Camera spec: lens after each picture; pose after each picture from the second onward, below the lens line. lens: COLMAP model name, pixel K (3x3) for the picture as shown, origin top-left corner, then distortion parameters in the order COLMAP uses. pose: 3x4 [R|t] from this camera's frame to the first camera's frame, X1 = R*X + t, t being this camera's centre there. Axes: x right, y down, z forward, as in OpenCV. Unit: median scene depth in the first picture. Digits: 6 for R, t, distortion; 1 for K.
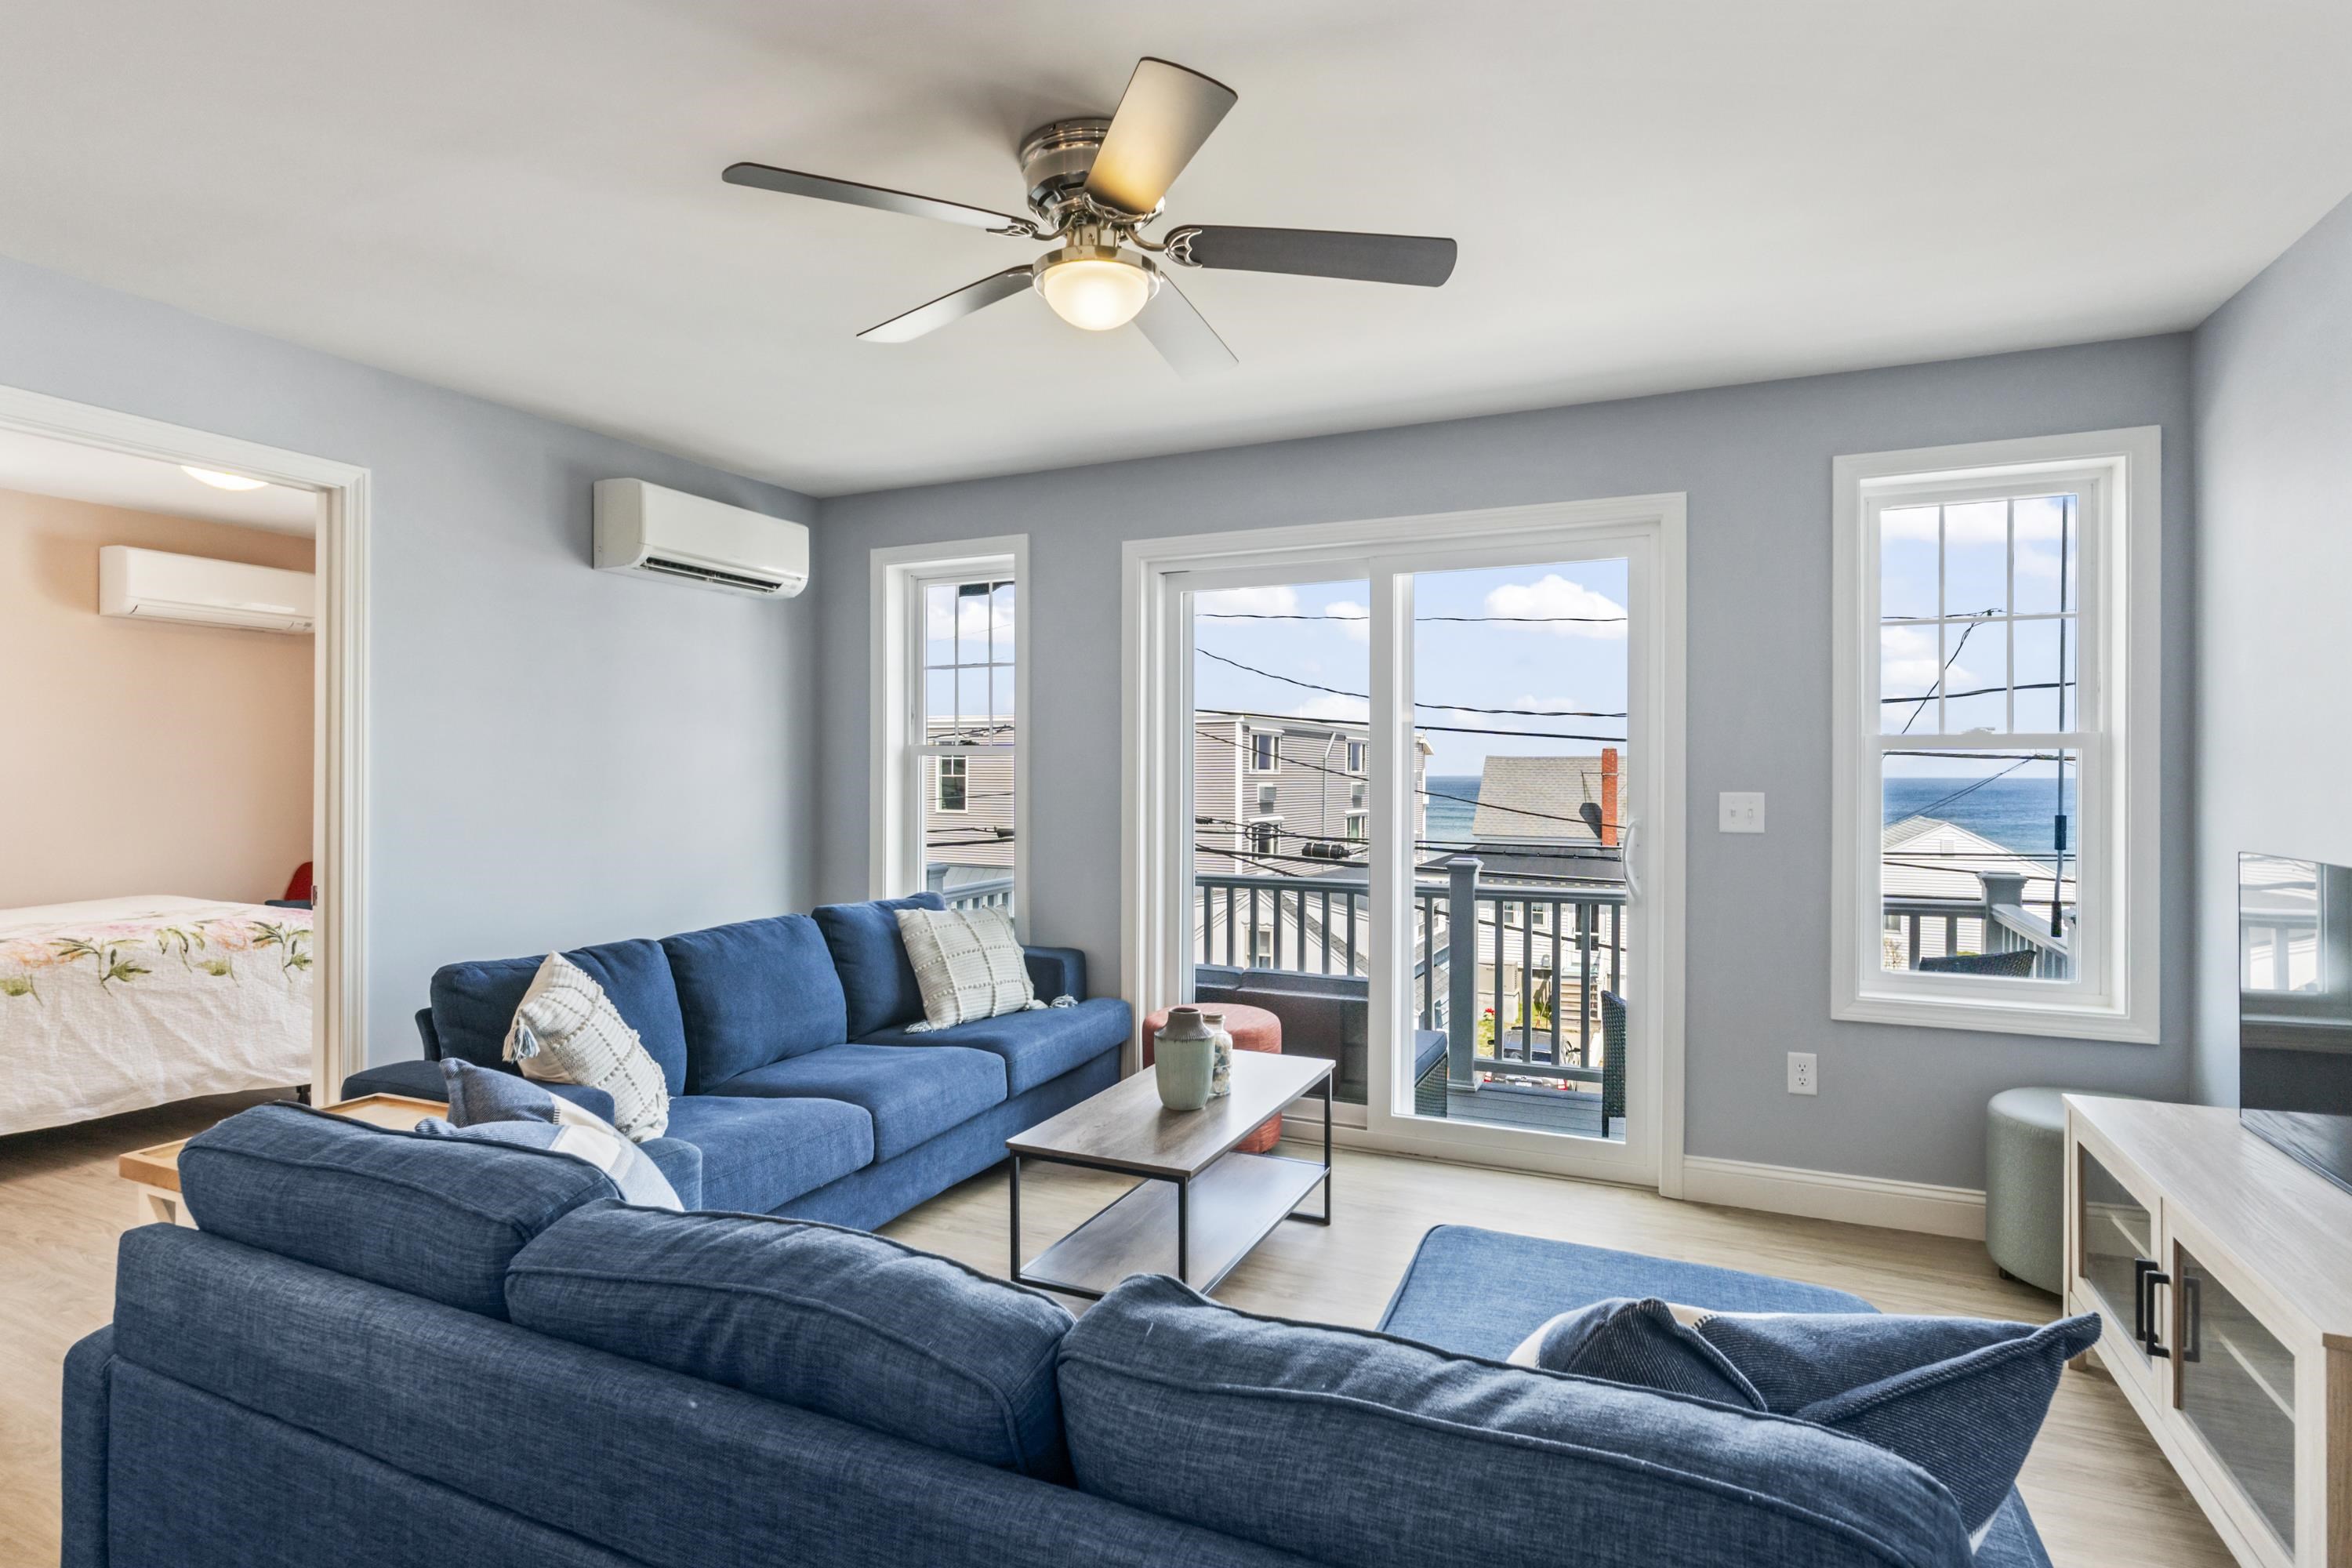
lens RADIAL K [[1171.8, 0, 1175.3], [0, 1171.8, 786.2], [0, 0, 1]] dist [-0.004289, -0.001916]
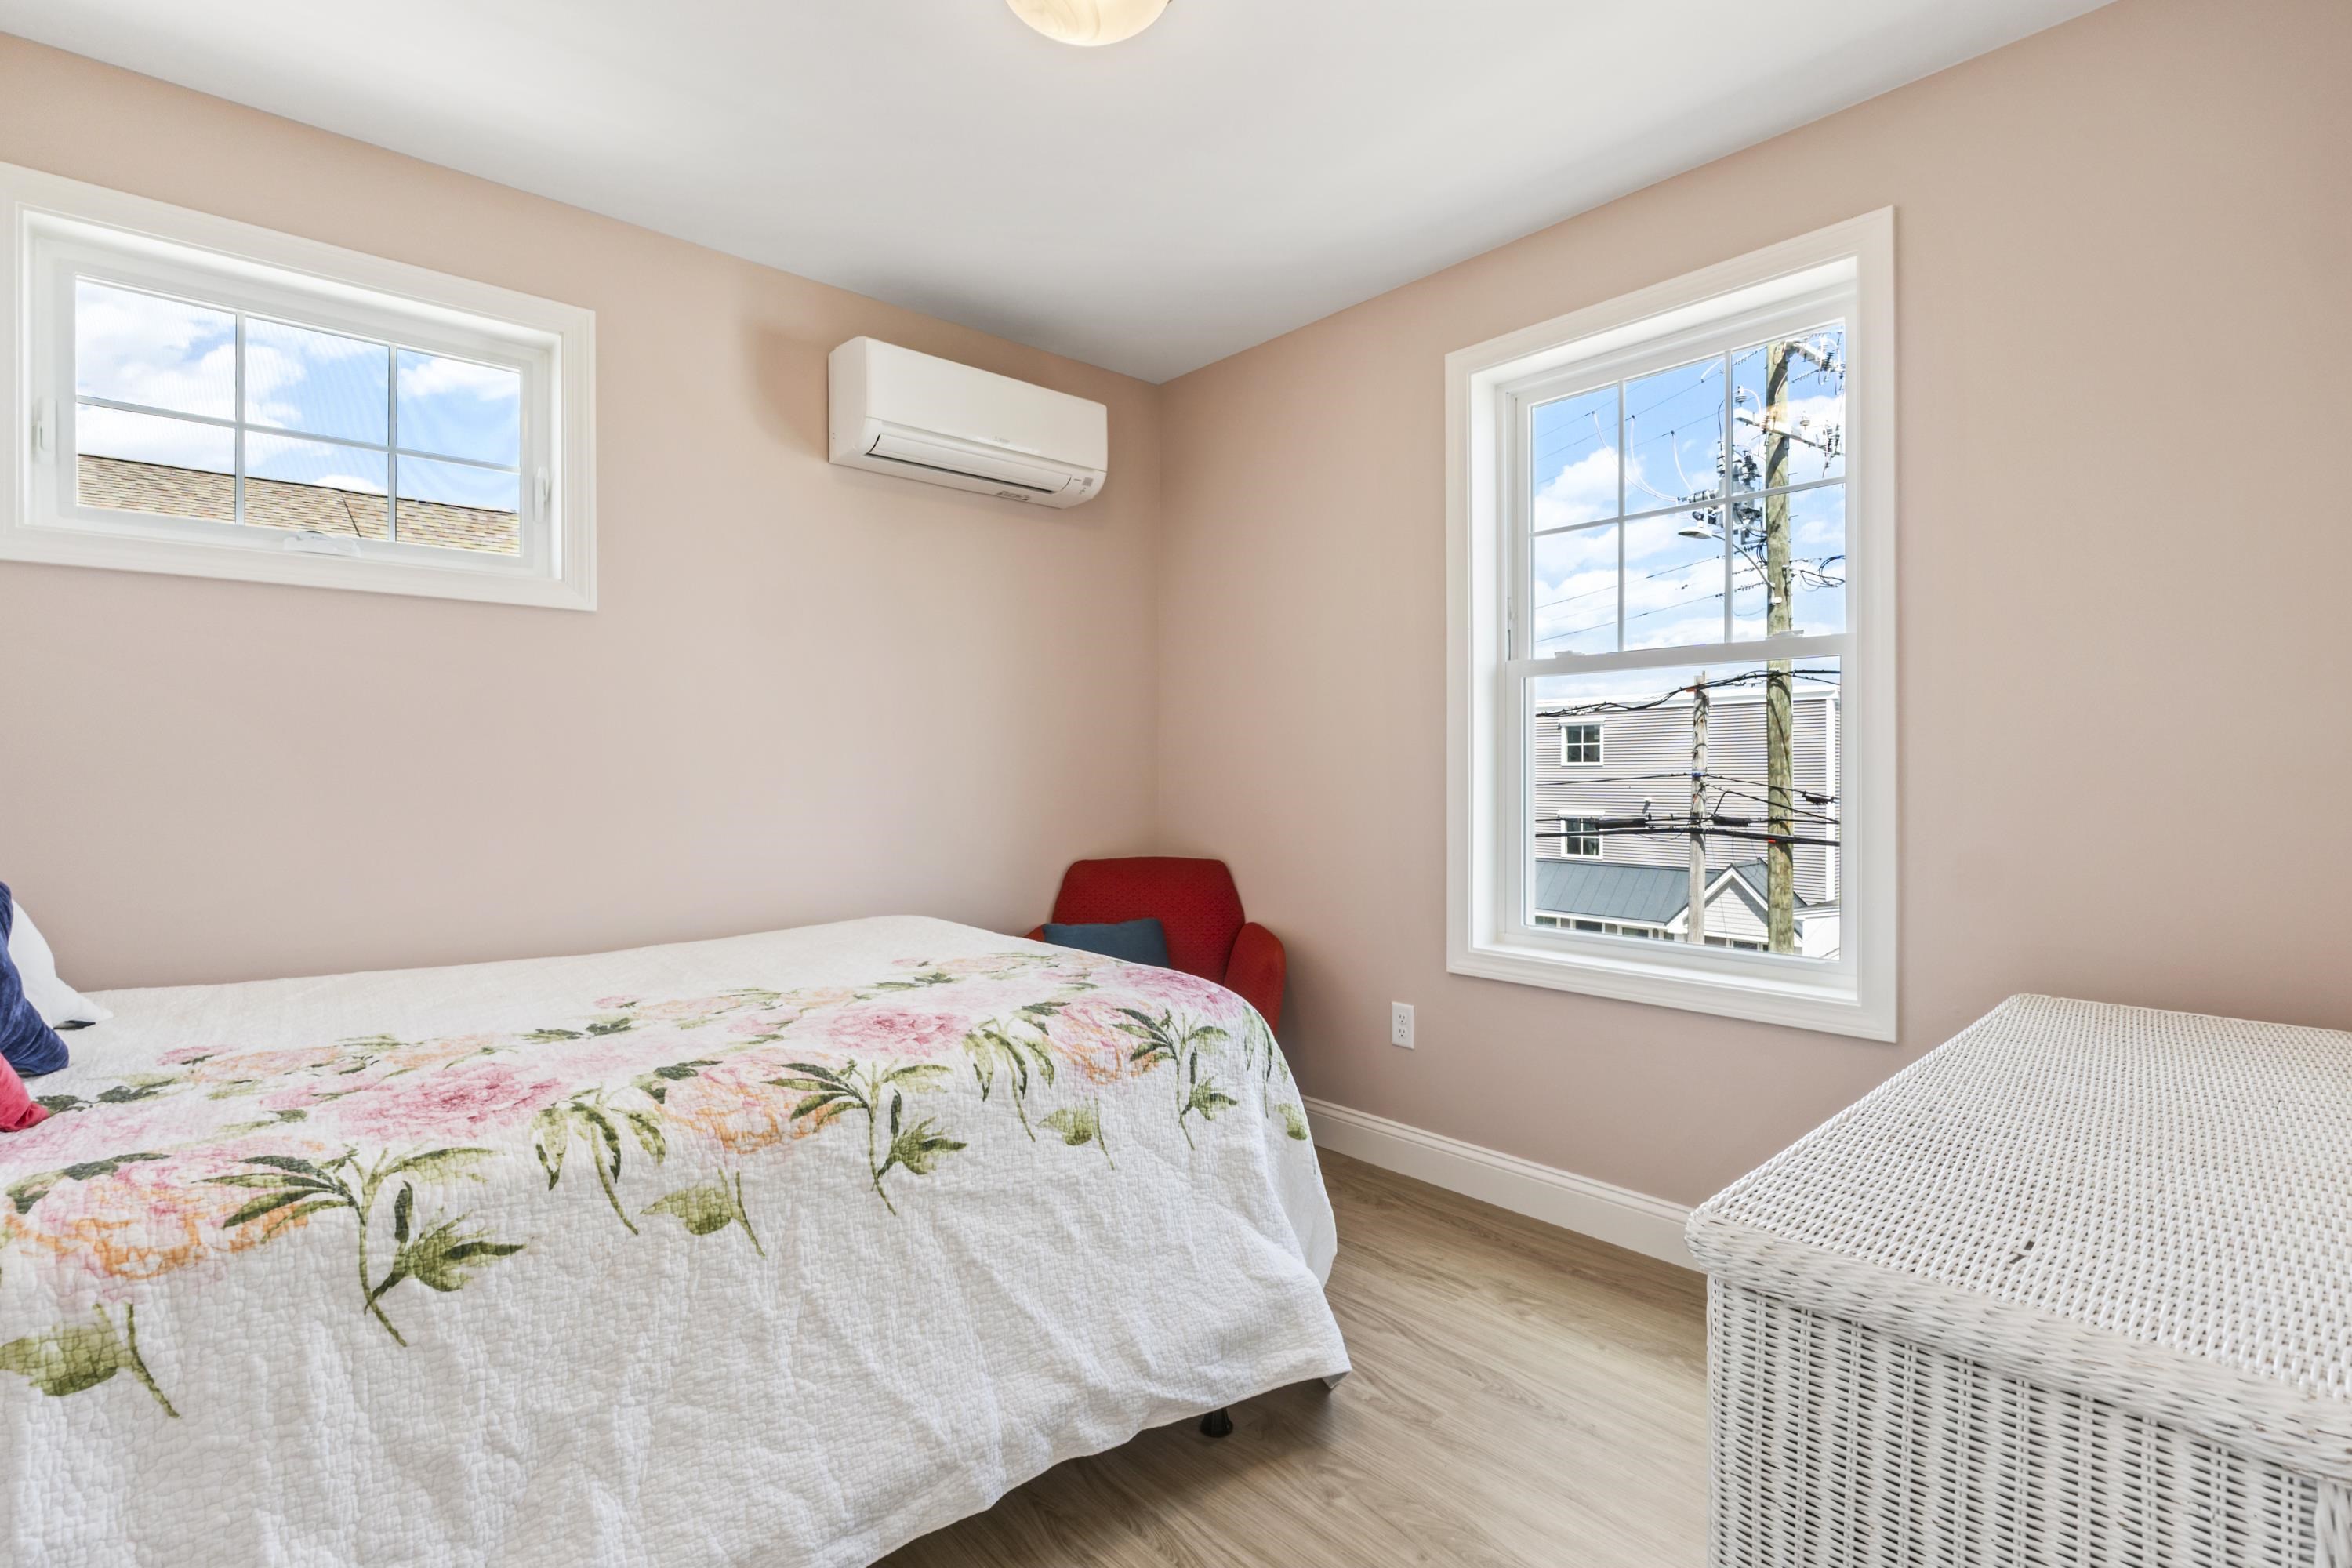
lens RADIAL K [[1083.8, 0, 1174.0], [0, 1083.8, 783.7], [0, 0, 1]] dist [-0.010878, -0.000158]
pose [[0.918786, 0.000325, -0.394755, -0.659759], [0.002441, 0.999976, 0.006505, 0.028300], [0.394748, -0.006941, 0.918763, 0.678884]]
